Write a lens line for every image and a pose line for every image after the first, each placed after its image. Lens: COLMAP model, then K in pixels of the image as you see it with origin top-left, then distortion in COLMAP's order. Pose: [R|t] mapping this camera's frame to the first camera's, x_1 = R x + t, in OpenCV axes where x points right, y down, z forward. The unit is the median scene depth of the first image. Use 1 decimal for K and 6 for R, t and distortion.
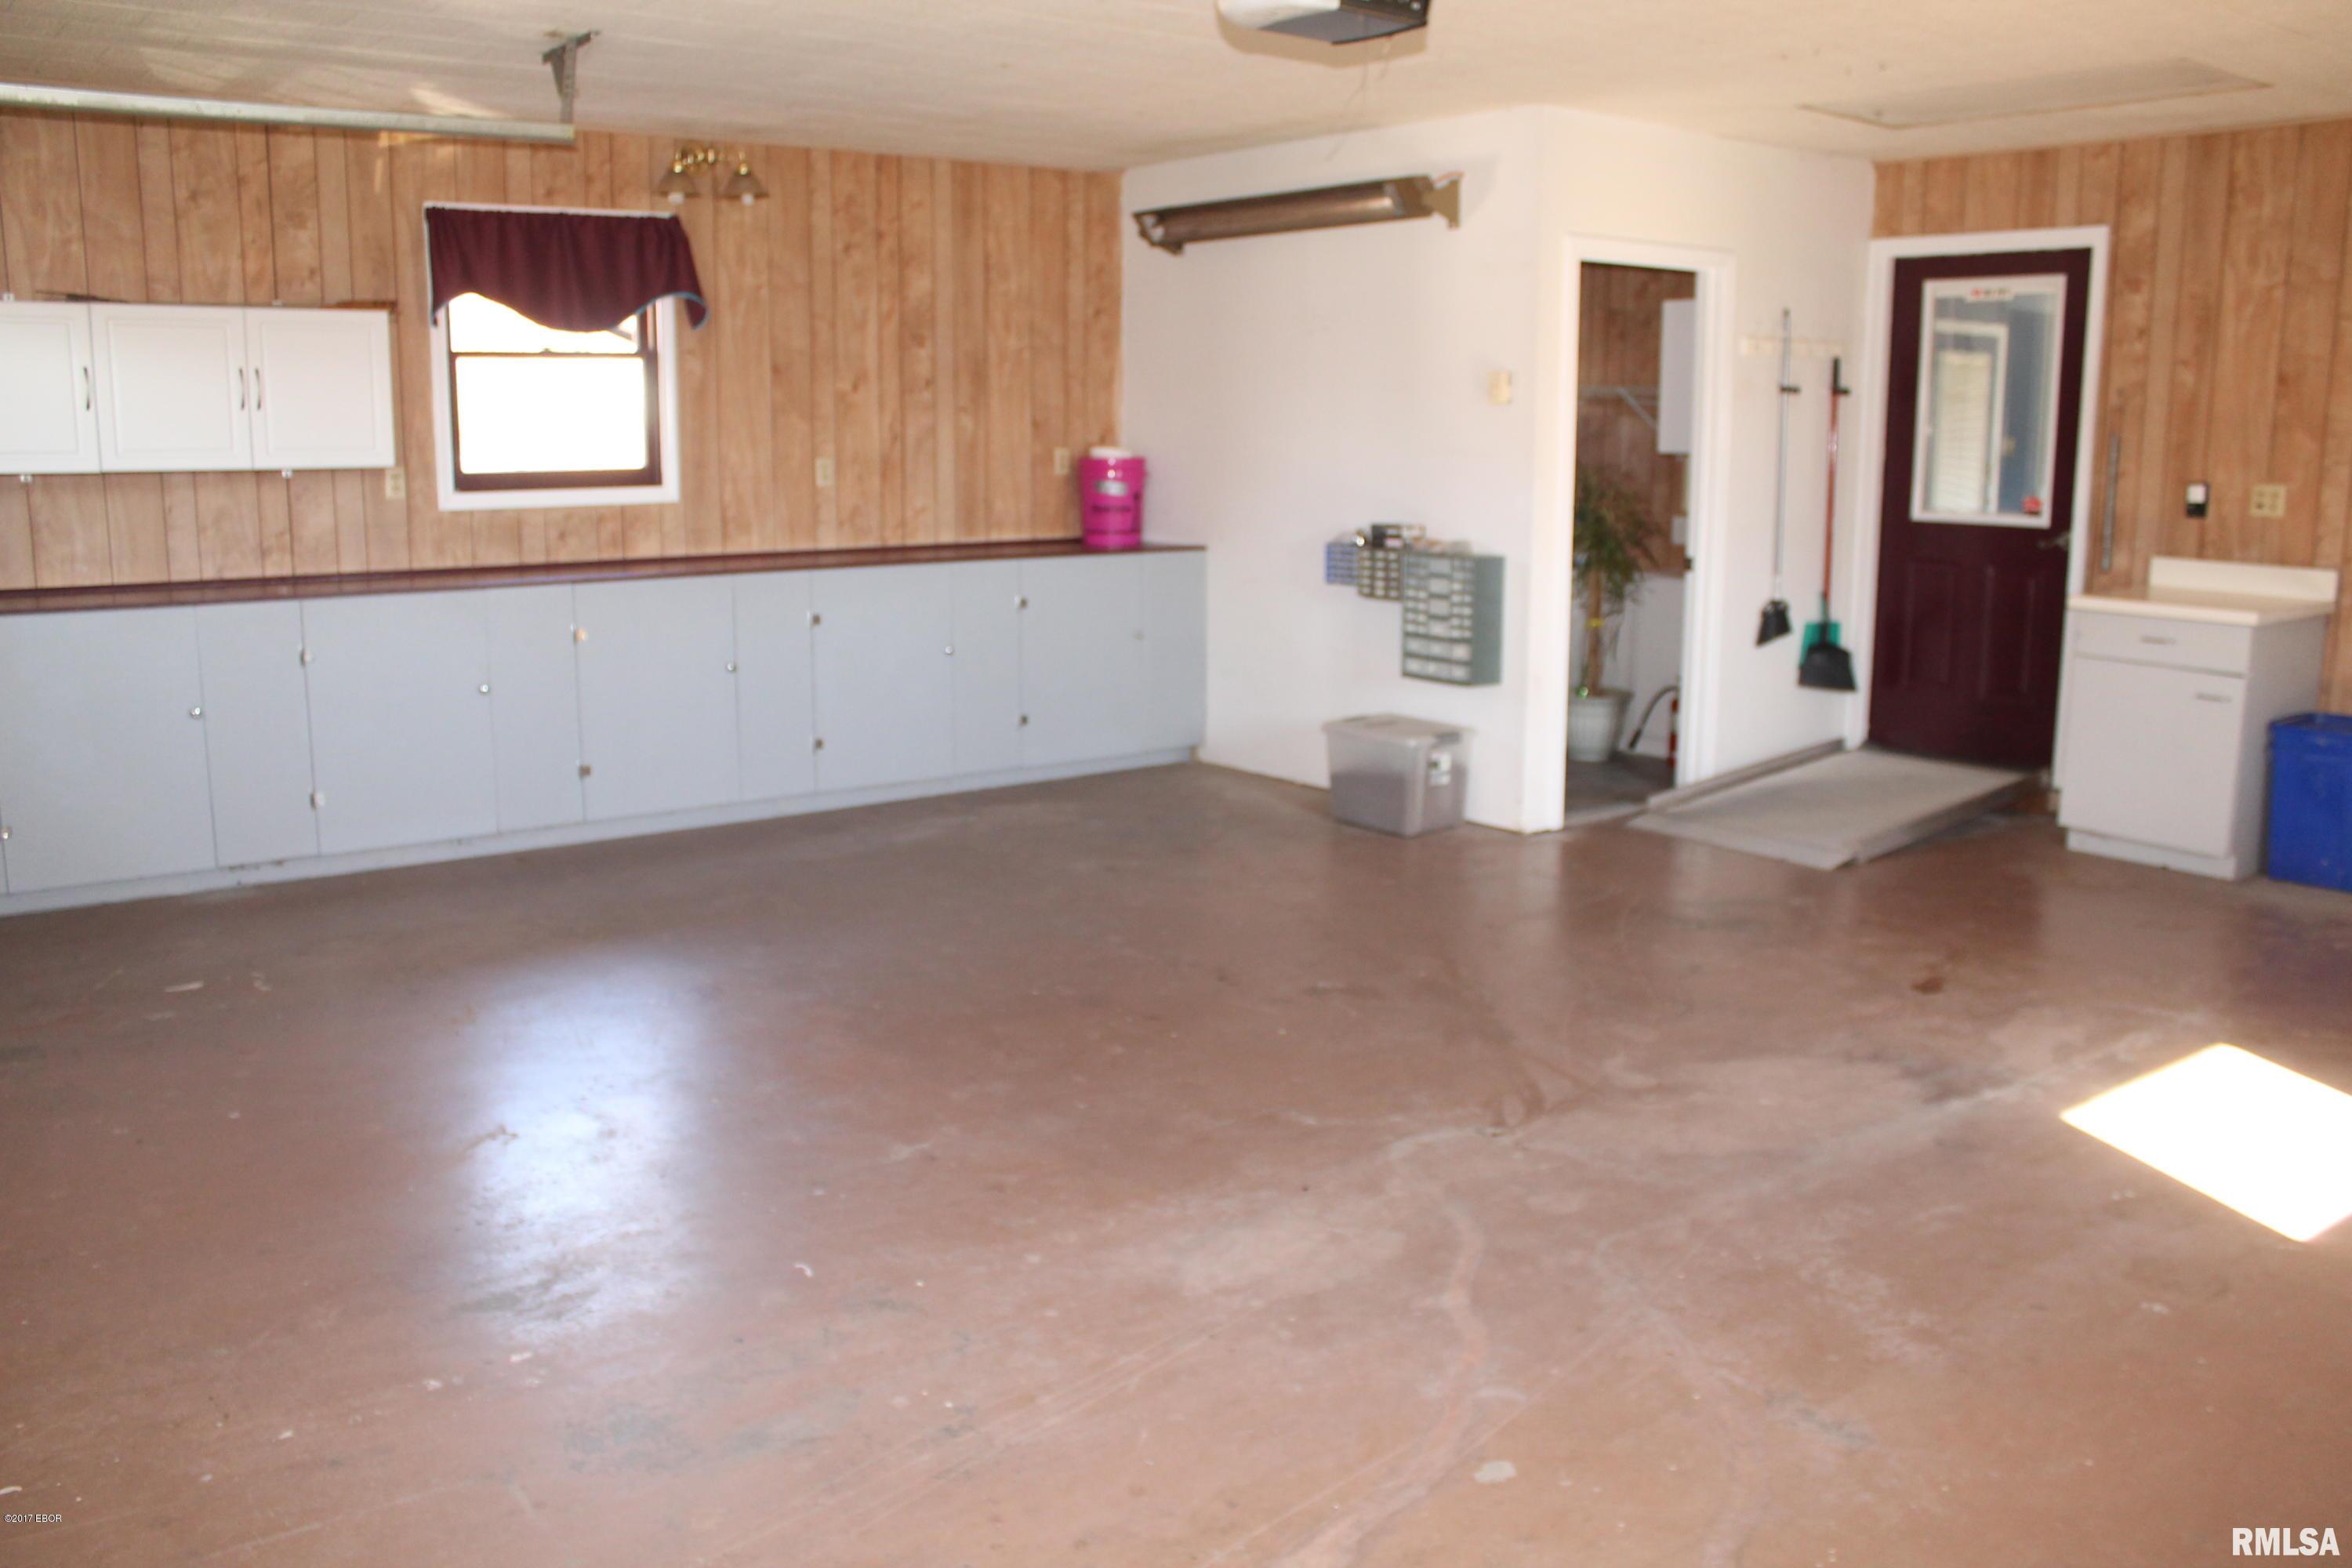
lens RADIAL K [[1963.9, 0, 1183.7], [0, 1963.9, 822.6], [0, 0, 1]] dist [-0.167869, 0.144275]
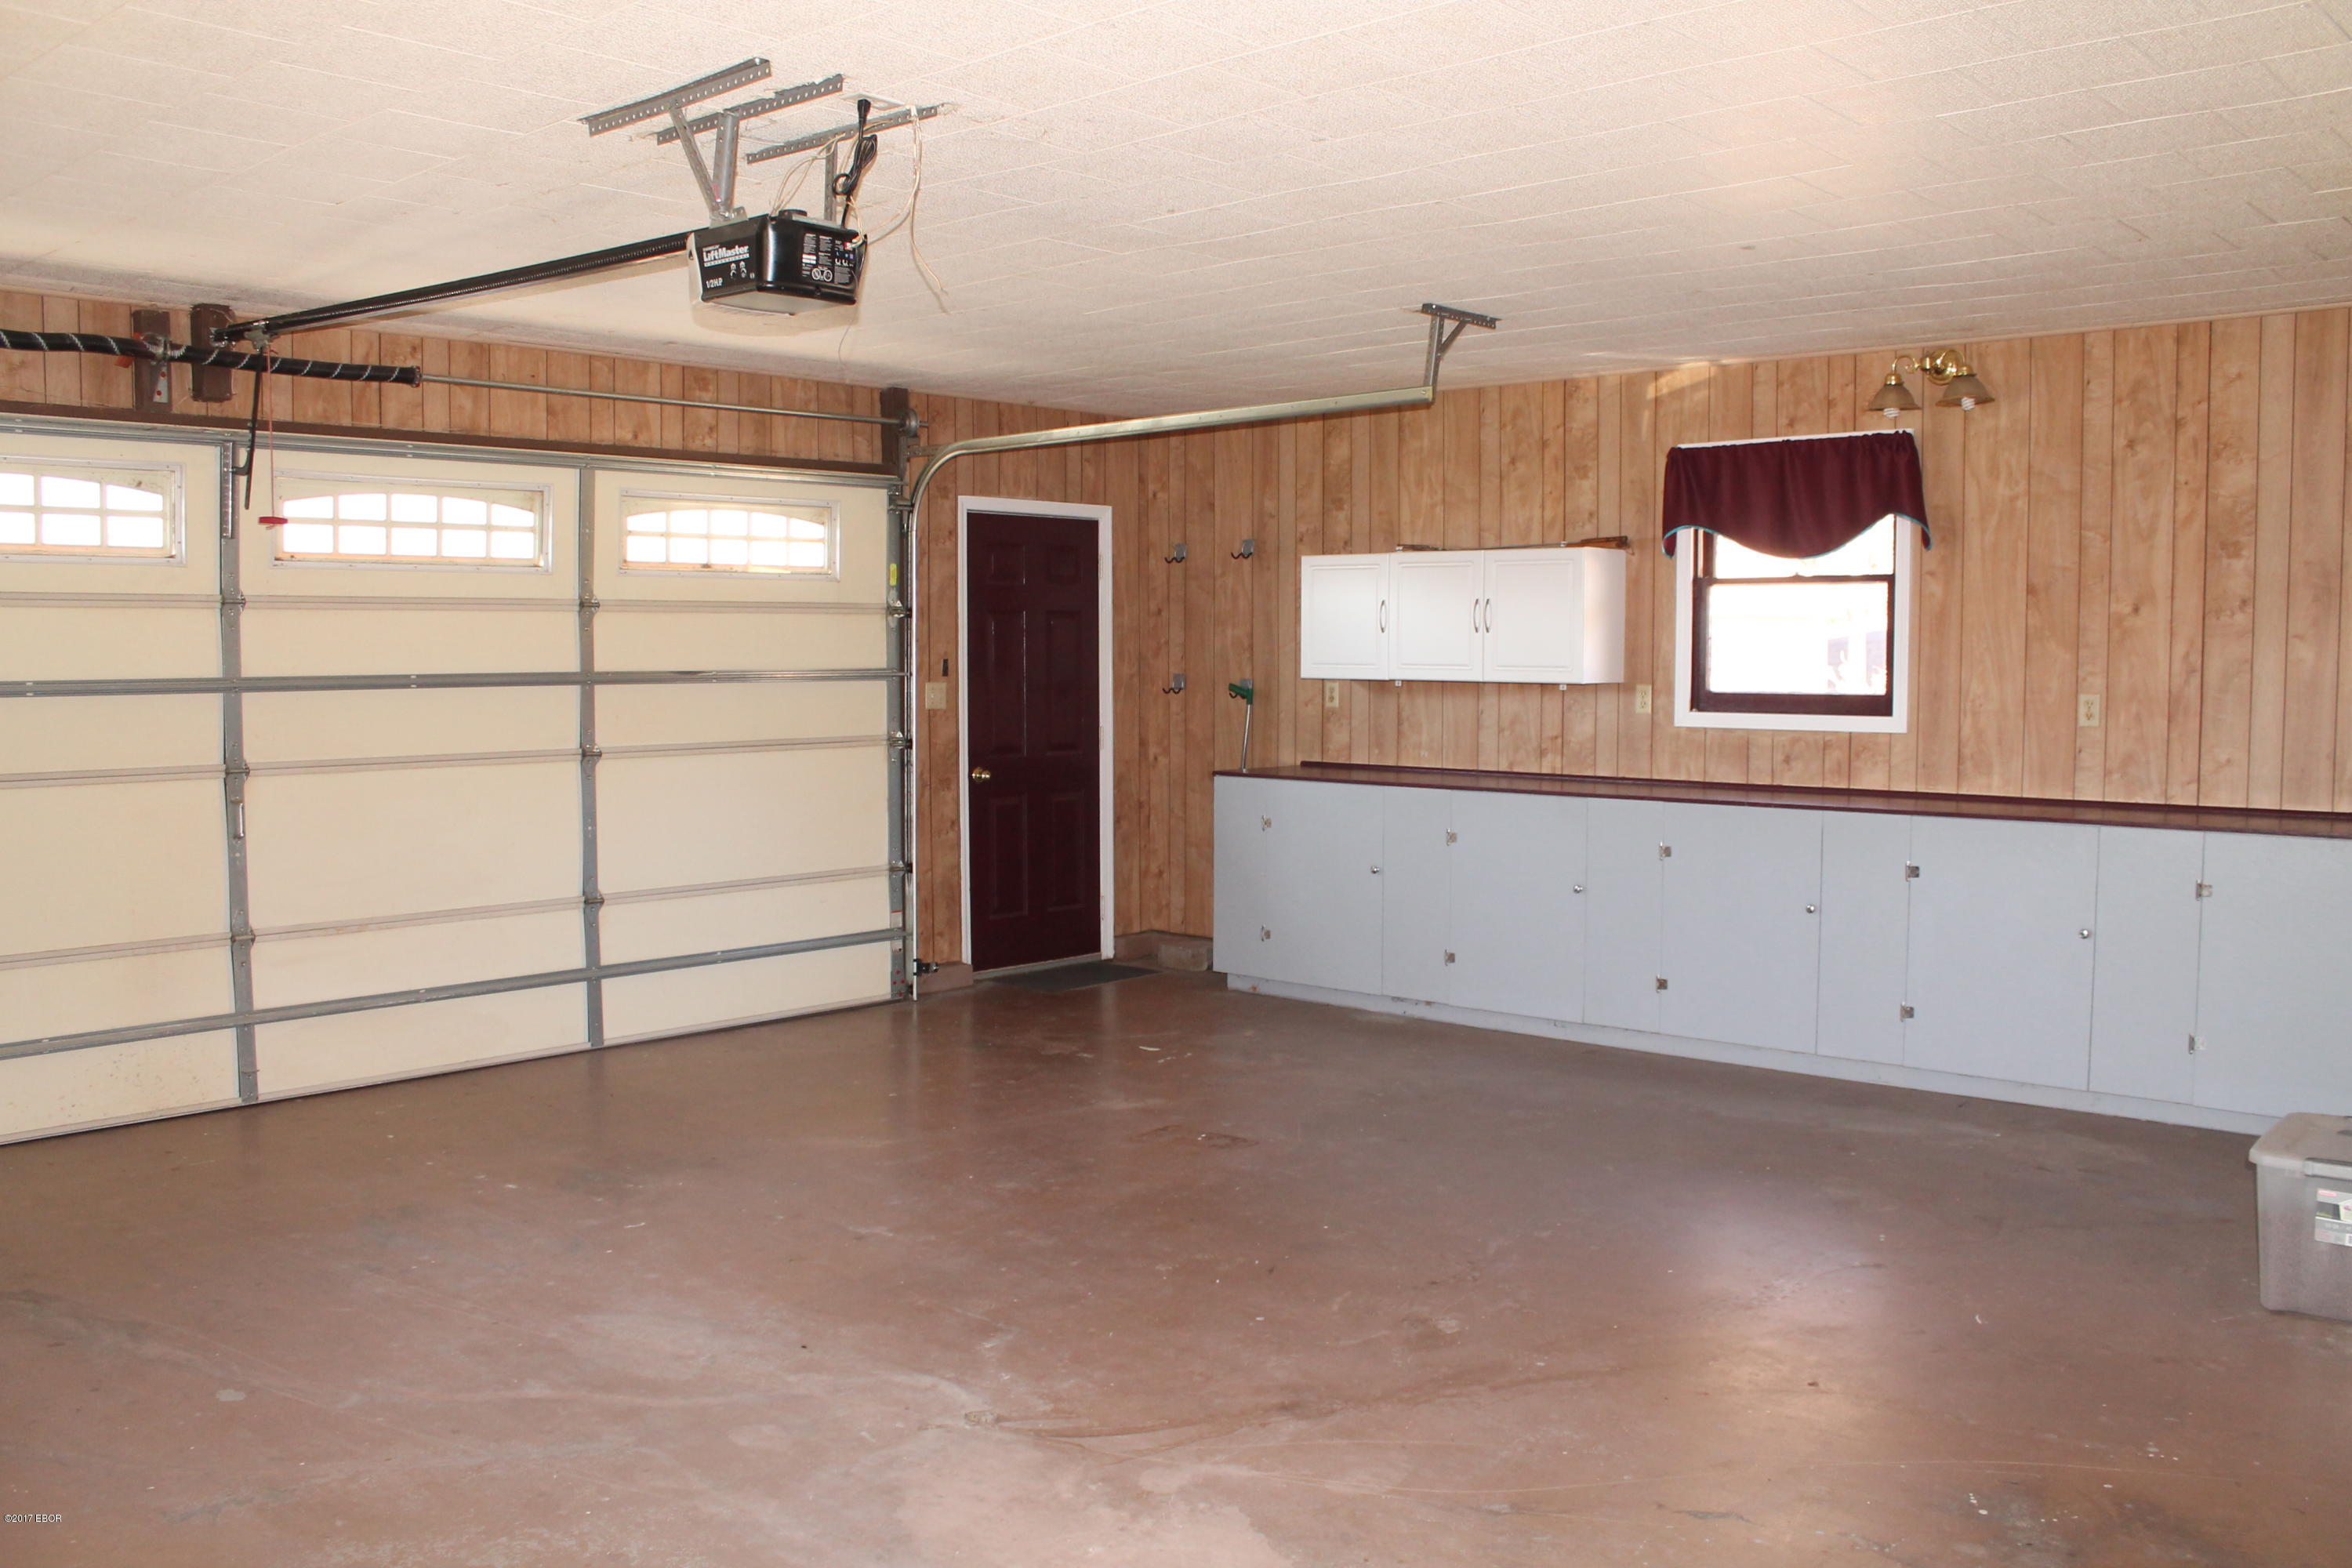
lens RADIAL K [[1963.9, 0, 1159.4], [0, 1963.9, 796.5], [0, 0, 1]] dist [-0.167869, 0.144275]
pose [[0.171457, 0.067332, -0.982888, 0.629341], [-0.197105, 0.979836, 0.032740, -0.102638], [0.965273, 0.188119, 0.181271, 0.528223]]
